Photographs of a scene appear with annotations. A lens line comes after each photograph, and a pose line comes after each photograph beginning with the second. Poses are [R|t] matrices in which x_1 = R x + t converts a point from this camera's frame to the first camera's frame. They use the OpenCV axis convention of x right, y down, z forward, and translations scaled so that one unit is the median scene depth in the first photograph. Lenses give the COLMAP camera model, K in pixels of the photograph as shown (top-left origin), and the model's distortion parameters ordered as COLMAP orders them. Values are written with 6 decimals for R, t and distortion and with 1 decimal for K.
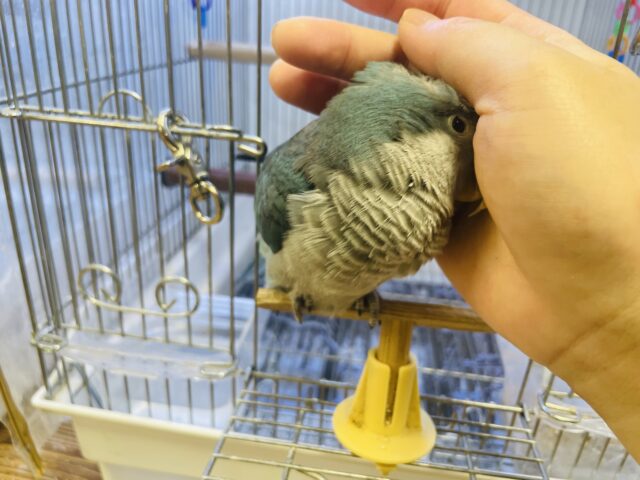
lens RADIAL K [[491.1, 0, 325.5], [0, 491.1, 250.6], [0, 0, 1]] dist [0.039745, -0.079745]
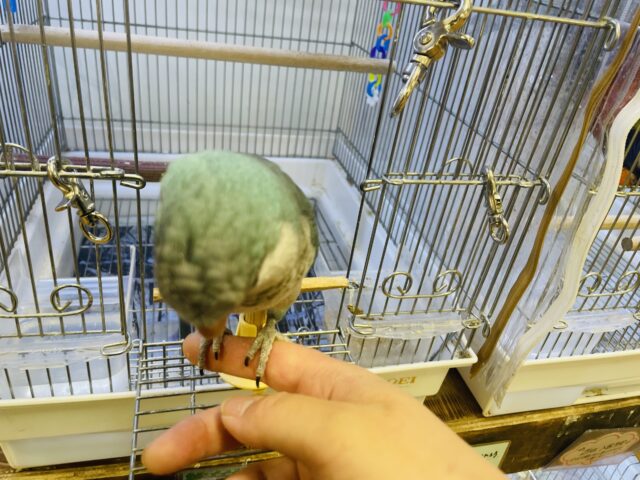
lens RADIAL K [[491.1, 0, 318.9], [0, 491.1, 237.8], [0, 0, 1]] dist [0.039745, -0.079745]
pose [[0.927229, -0.136011, 0.348923, -0.153727], [0.081994, 0.982842, 0.165222, -0.223324], [-0.365408, -0.124589, 0.922472, -0.346613]]
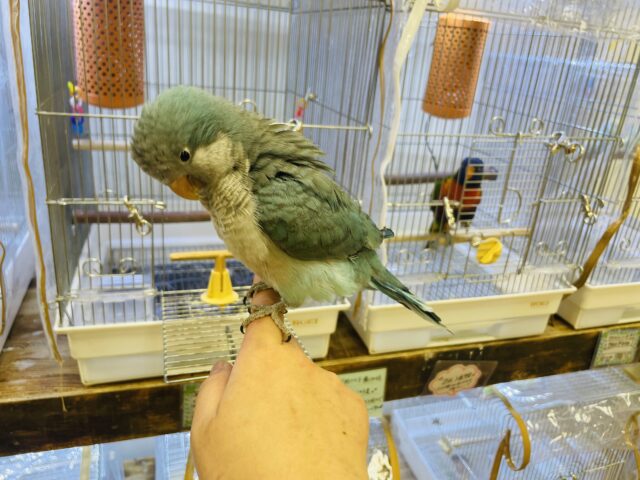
lens RADIAL K [[491.1, 0, 324.0], [0, 491.1, 237.5], [0, 0, 1]] dist [0.039745, -0.079745]
pose [[0.899672, -0.130772, 0.416520, -0.466548], [0.146031, 0.989268, -0.004828, 0.106410], [-0.411418, 0.065168, 0.909114, -1.765846]]
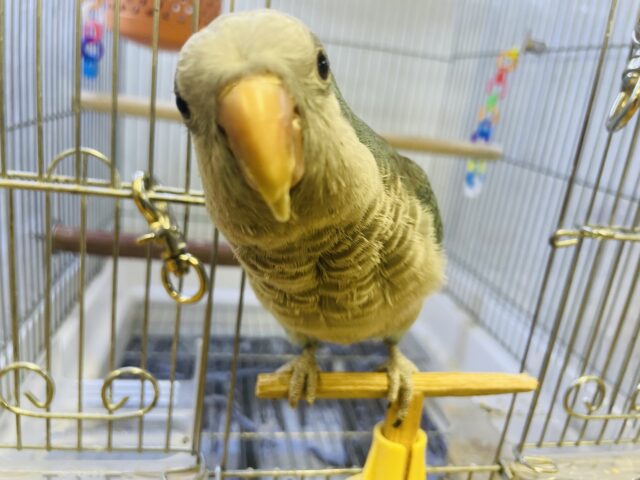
lens RADIAL K [[491.1, 0, 314.9], [0, 491.1, 241.3], [0, 0, 1]] dist [0.039745, -0.079745]
pose [[0.952013, -0.025640, 0.304981, -0.277180], [0.062590, 0.991735, -0.112004, -0.049238], [-0.299589, 0.125718, 0.945749, 0.108353]]
